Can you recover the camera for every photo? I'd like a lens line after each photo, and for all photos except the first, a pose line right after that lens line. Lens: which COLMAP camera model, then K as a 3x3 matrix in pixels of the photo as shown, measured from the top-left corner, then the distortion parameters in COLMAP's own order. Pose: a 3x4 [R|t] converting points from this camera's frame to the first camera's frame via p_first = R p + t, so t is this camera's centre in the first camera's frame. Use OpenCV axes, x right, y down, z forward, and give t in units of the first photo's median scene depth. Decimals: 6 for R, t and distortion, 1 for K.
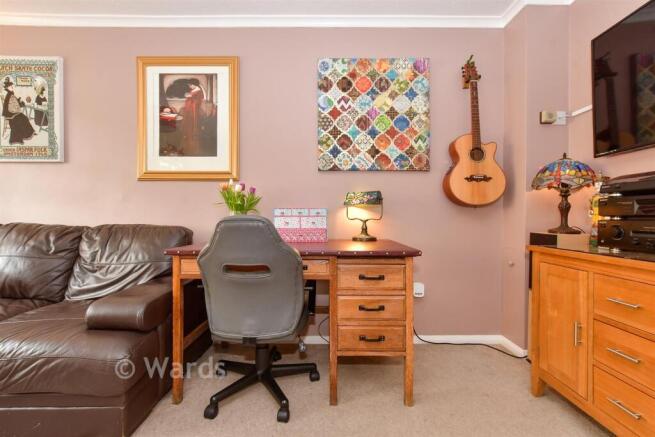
lens RADIAL K [[281.7, 0, 323.7], [0, 281.7, 219.8], [0, 0, 1]] dist [0.001042, 0.002108]
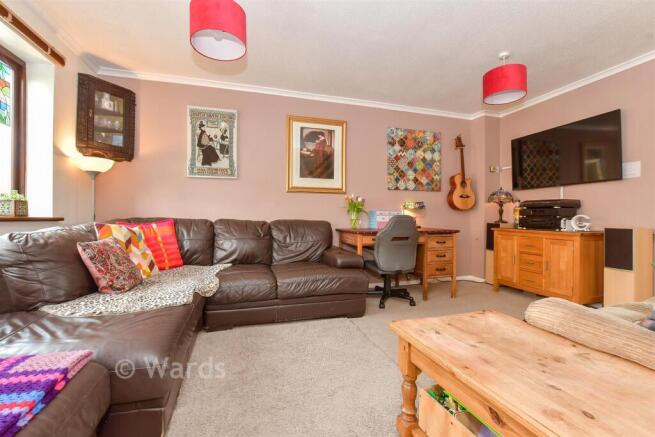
lens RADIAL K [[281.7, 0, 332.4], [0, 281.7, 215.6], [0, 0, 1]] dist [0.001042, 0.002108]
pose [[0.954540, 0.000992, 0.298082, -0.899977], [-0.000554, 0.999999, -0.001552, -0.004598], [-0.298083, 0.001316, 0.954539, -0.608358]]
